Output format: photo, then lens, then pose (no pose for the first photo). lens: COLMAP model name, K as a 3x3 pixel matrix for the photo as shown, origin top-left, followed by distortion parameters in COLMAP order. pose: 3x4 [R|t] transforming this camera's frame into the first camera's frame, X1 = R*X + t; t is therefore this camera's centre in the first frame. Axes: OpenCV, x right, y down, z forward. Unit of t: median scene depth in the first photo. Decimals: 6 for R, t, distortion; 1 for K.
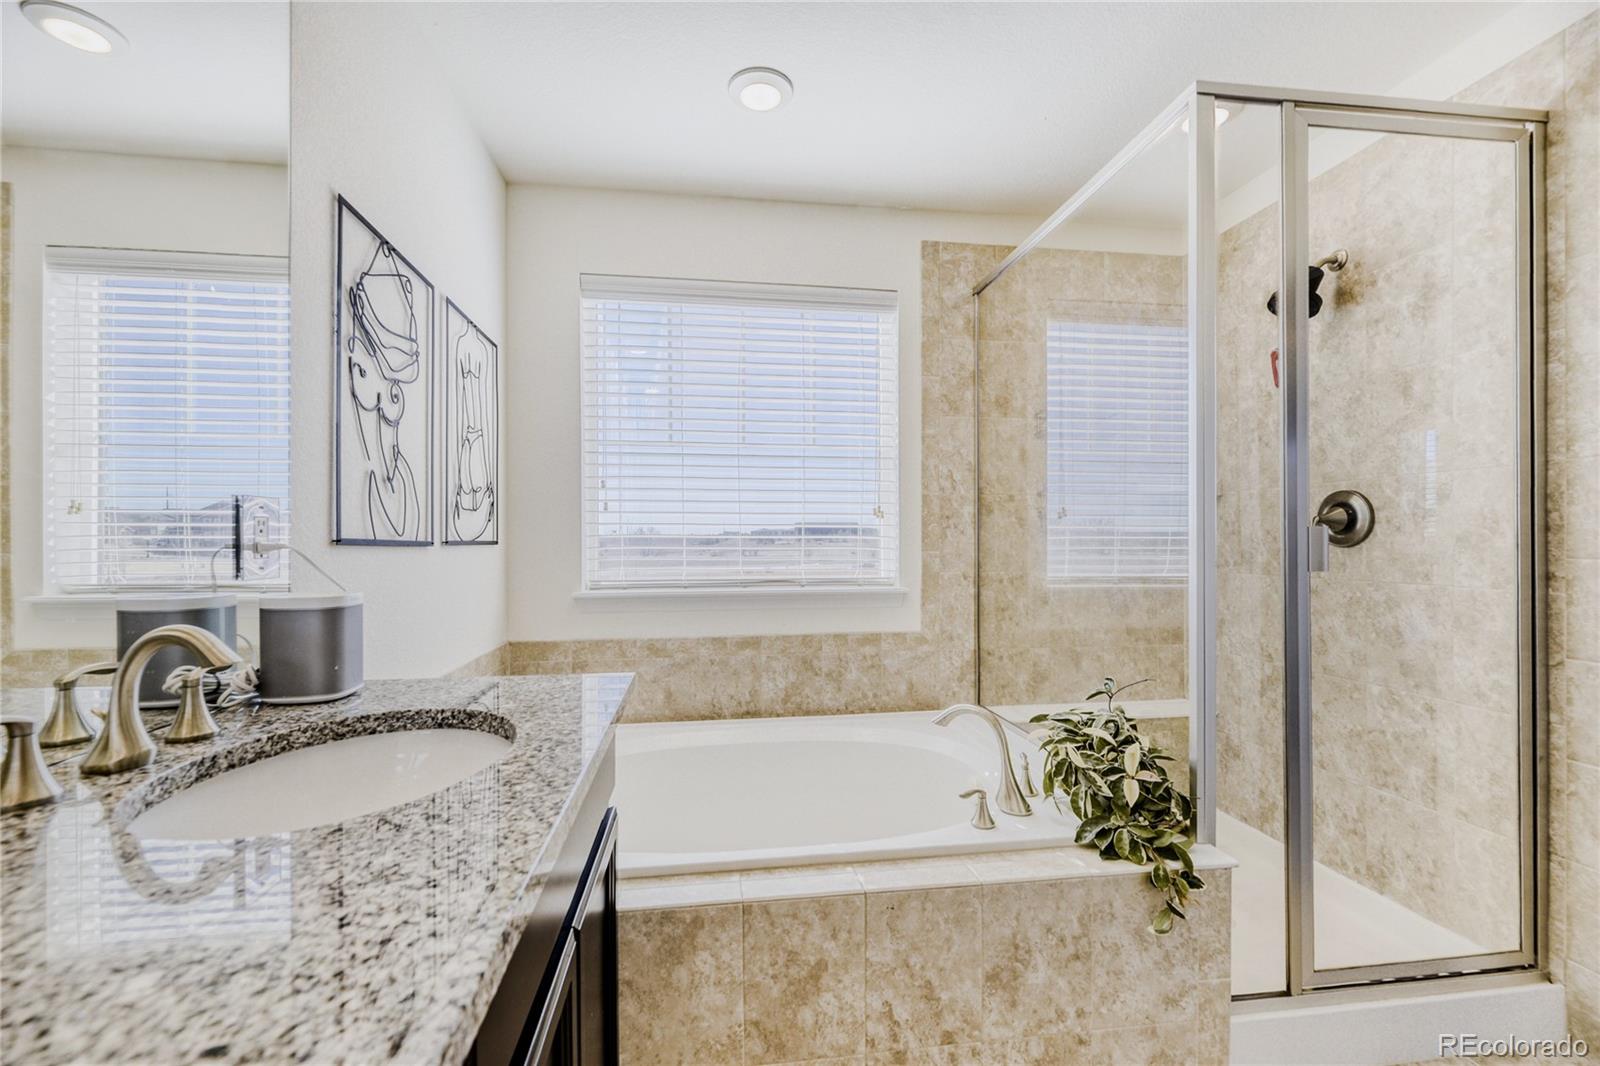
lens RADIAL K [[662.0, 0, 800.8], [0, 662.0, 543.6], [0, 0, 1]] dist [0.001659, -0.000508]
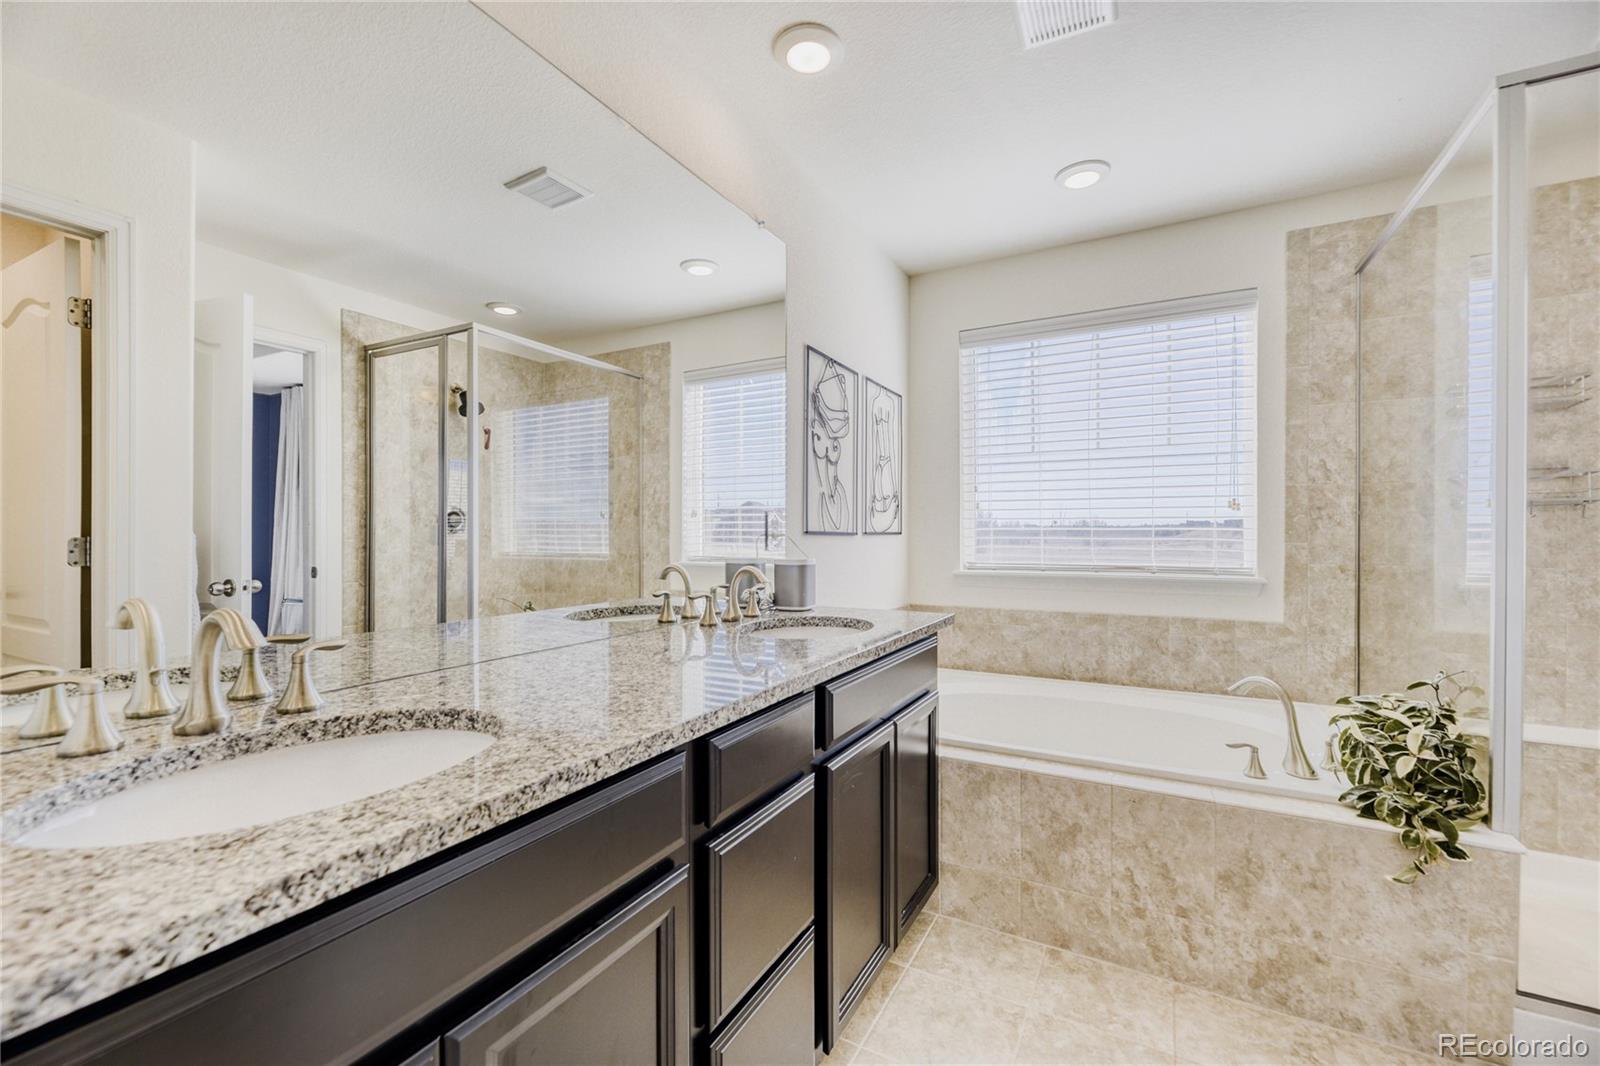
lens RADIAL K [[662.0, 0, 800.8], [0, 662.0, 543.6], [0, 0, 1]] dist [0.001659, -0.000508]
pose [[0.803005, 0.010563, -0.595878, 0.325541], [-0.002893, 0.999900, 0.013826, 0.002092], [0.595965, -0.009379, 0.802956, -0.412247]]
